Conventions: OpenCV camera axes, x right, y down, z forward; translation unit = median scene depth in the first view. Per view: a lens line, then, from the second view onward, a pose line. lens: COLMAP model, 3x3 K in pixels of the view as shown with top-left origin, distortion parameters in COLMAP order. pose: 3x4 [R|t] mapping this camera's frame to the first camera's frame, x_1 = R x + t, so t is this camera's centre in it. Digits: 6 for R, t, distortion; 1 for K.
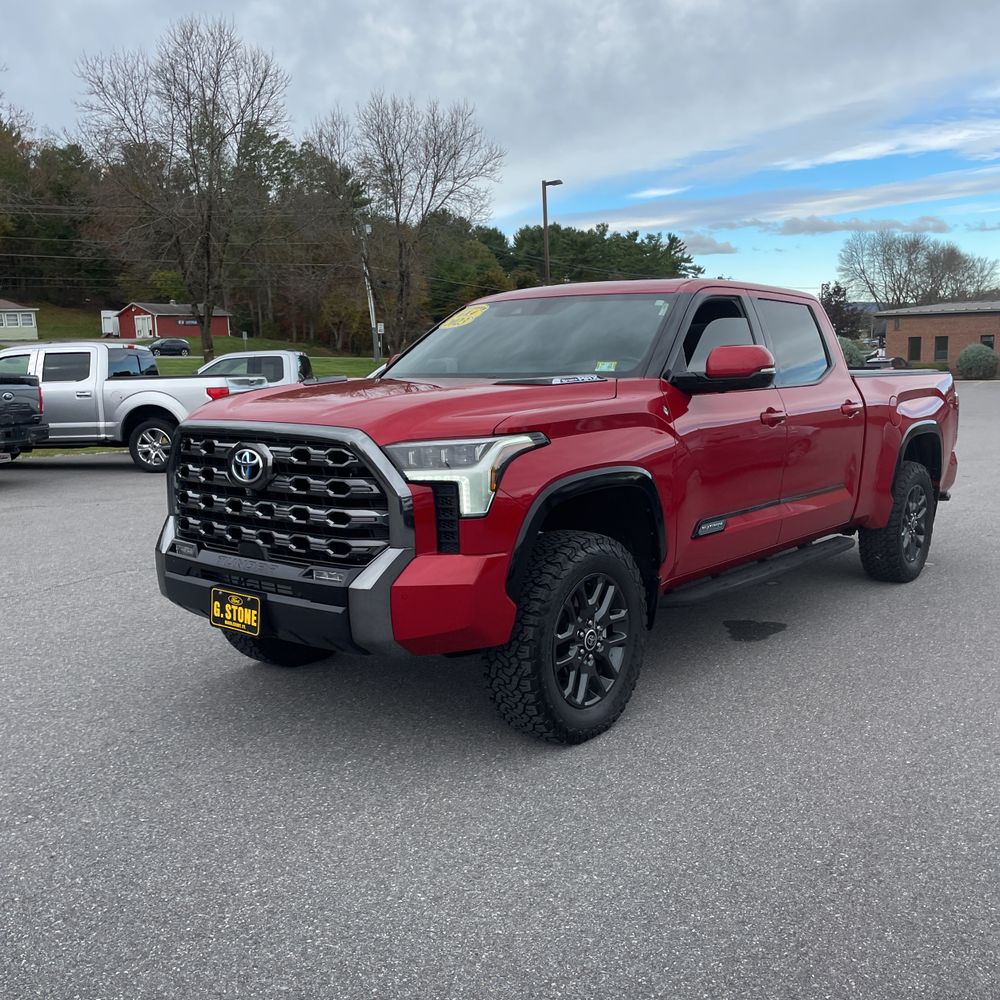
lens RADIAL K [[1004.4, 0, 489.8], [0, 1004.4, 490.5], [0, 0, 1]] dist [0.110058, -0.150614]
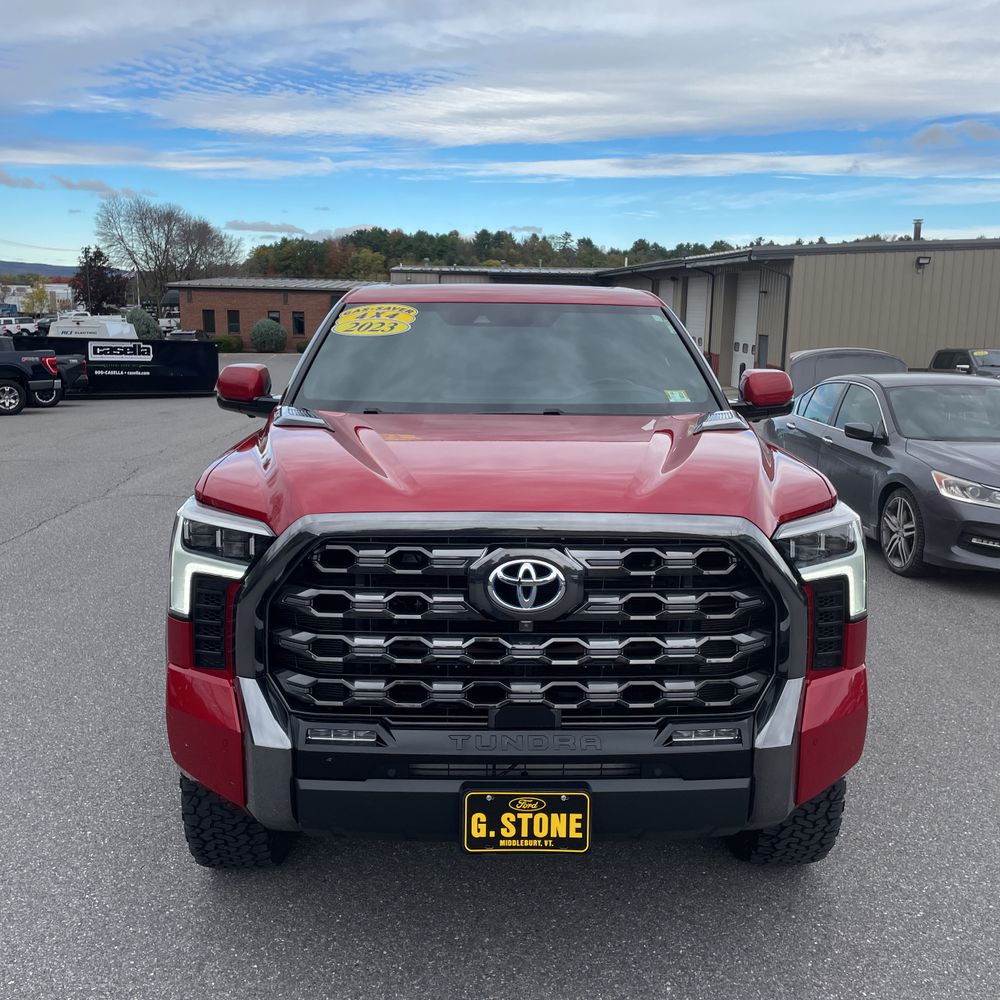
lens RADIAL K [[1007.2, 0, 503.1], [0, 1007.2, 471.9], [0, 0, 1]] dist [0.088287, -0.116434]
pose [[0.750826, -0.071965, 0.656567, -0.489084], [0.062246, 0.997332, 0.038134, -0.088868], [-0.657560, 0.012237, 0.753303, 0.400992]]
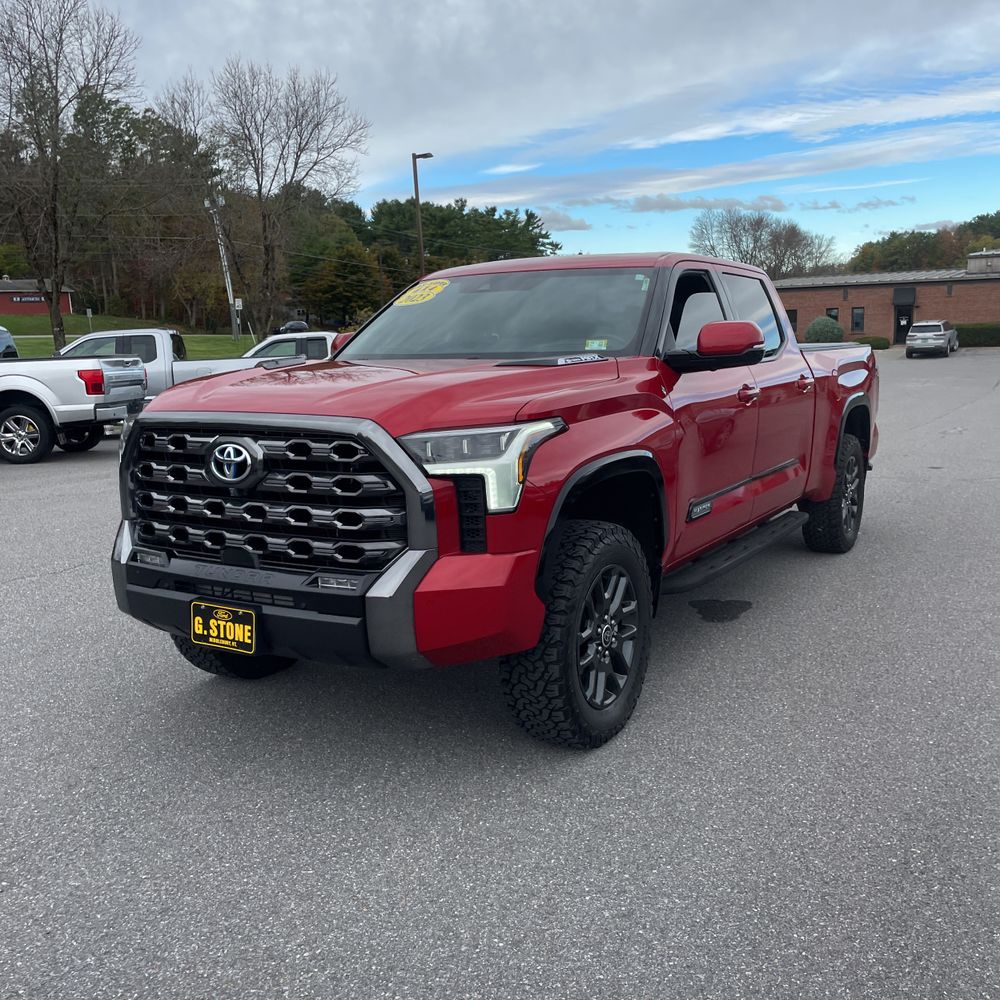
lens RADIAL K [[1003.9, 0, 502.4], [0, 1003.9, 477.9], [0, 0, 1]] dist [0.097814, -0.123701]
pose [[0.988403, -0.032755, 0.148276, -0.101745], [0.031001, 0.999420, 0.014127, -0.012136], [-0.148653, -0.009367, 0.988845, 0.065164]]
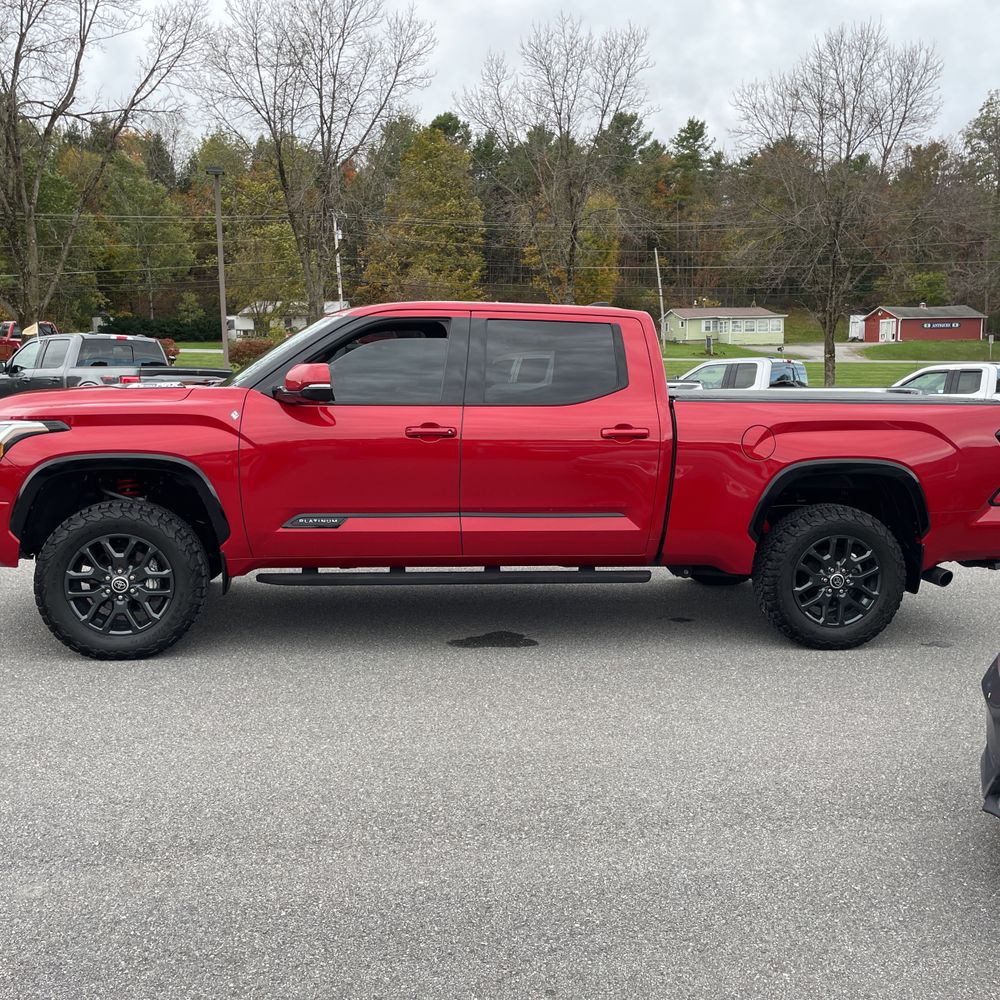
lens RADIAL K [[1001.9, 0, 497.9], [0, 1001.9, 485.0], [0, 0, 1]] dist [0.091481, -0.109861]
pose [[0.724469, 0.103983, -0.681419, 1.035536], [-0.109019, 0.993399, 0.035684, -0.062276], [0.680632, 0.048436, 0.731023, 0.283948]]
